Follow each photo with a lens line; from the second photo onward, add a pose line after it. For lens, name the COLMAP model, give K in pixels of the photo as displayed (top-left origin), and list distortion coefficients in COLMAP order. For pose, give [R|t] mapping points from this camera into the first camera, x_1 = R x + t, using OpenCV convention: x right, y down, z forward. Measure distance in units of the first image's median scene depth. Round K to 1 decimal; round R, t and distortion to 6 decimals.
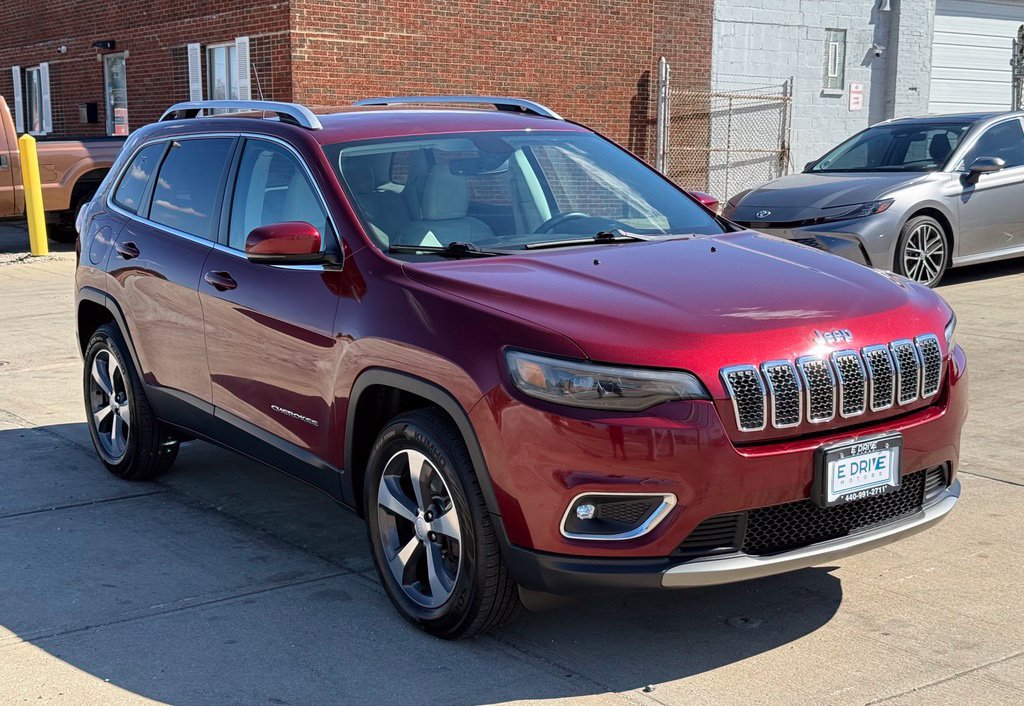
lens RADIAL K [[1435.1, 0, 528.8], [0, 1435.1, 386.9], [0, 0, 1]] dist [0.215969, -0.532851]
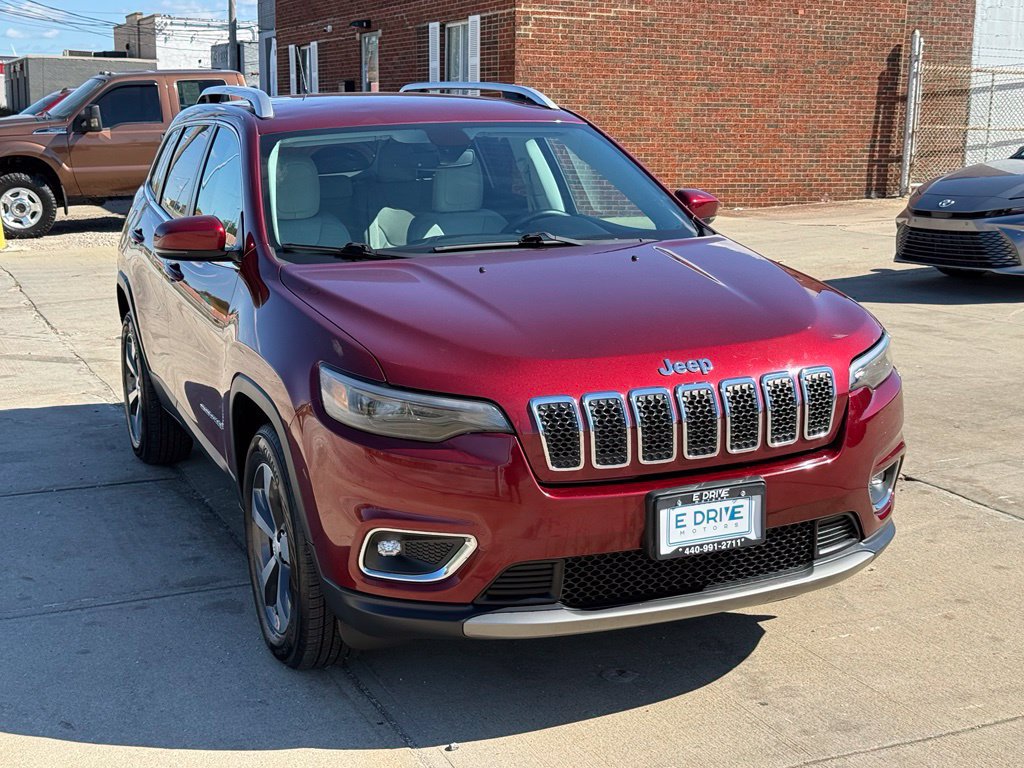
lens RADIAL K [[1424.4, 0, 532.0], [0, 1424.4, 387.4], [0, 0, 1]] dist [0.212105, -0.503430]
pose [[0.977812, 0.047836, -0.203948, 0.187813], [-0.043924, 0.998755, 0.023665, -0.024598], [0.204826, -0.014182, 0.978696, 0.080560]]
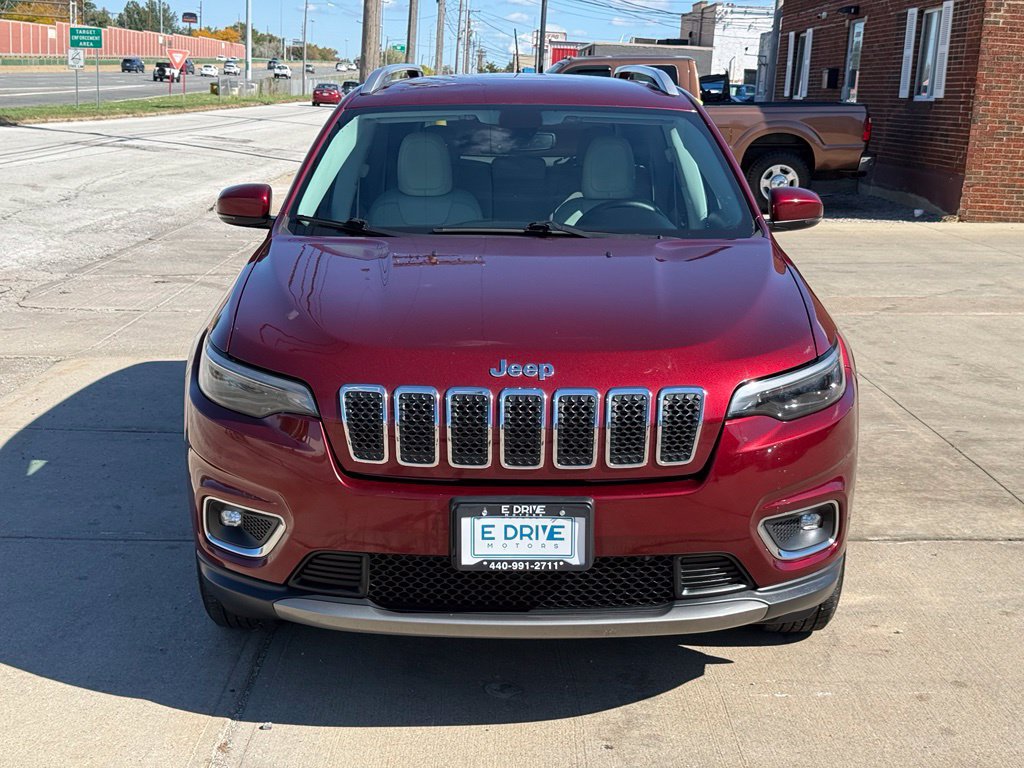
lens RADIAL K [[1424.4, 0, 532.0], [0, 1424.4, 387.4], [0, 0, 1]] dist [0.212105, -0.503430]
pose [[0.826484, 0.152258, -0.541980, 0.415401], [-0.139082, 0.988112, 0.065500, -0.050109], [0.545510, 0.021245, 0.837835, 0.204864]]
